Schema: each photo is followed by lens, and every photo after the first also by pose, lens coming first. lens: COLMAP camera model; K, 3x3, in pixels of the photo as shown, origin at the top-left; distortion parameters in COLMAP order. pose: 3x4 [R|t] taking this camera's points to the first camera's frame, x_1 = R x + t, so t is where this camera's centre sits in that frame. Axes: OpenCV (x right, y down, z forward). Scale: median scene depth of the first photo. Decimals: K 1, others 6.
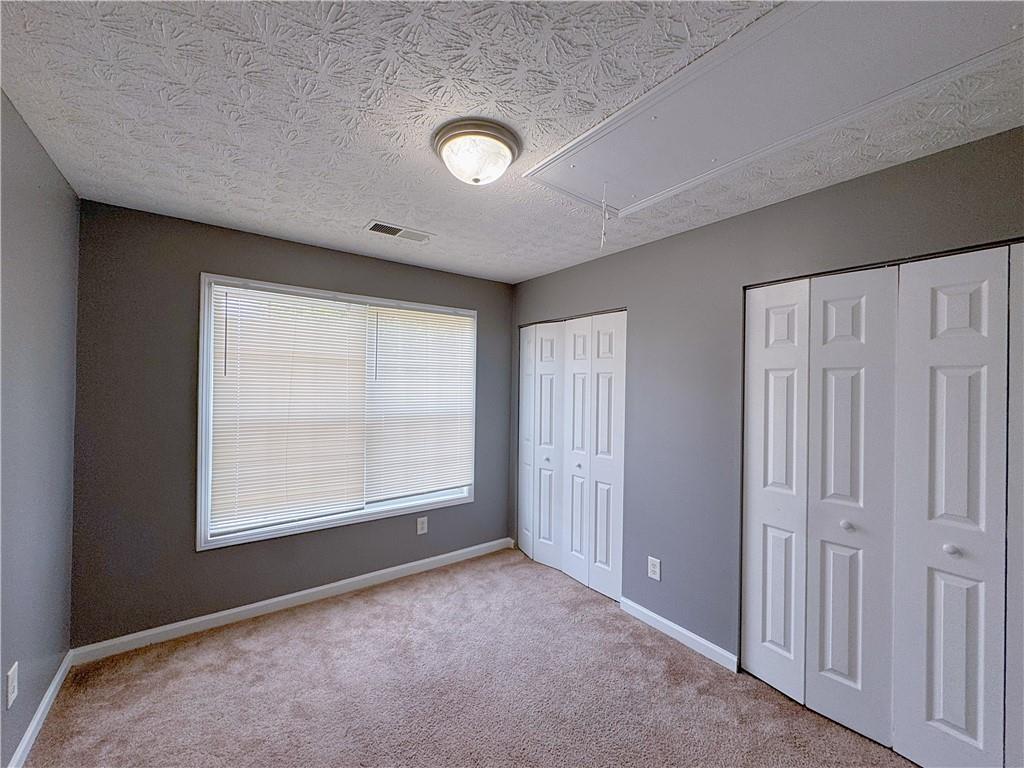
lens RADIAL K [[407.7, 0, 511.6], [0, 407.7, 382.0], [0, 0, 1]] dist [-0.003053, 0.000562]
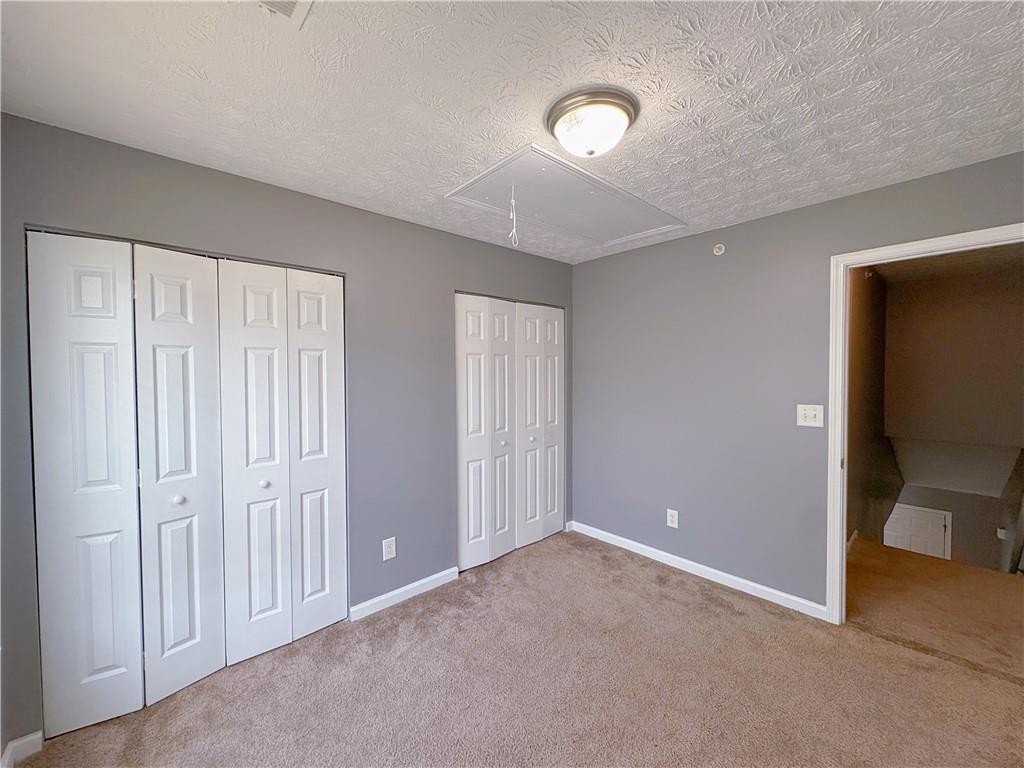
lens RADIAL K [[374.7, 0, 510.8], [0, 374.7, 380.3], [0, 0, 1]] dist [0.003162, 0.000282]
pose [[-0.056379, -0.049558, 0.997179, -0.472310], [-0.006918, 0.998763, 0.049246, -0.001984], [-0.998385, -0.004122, -0.056652, 0.631841]]
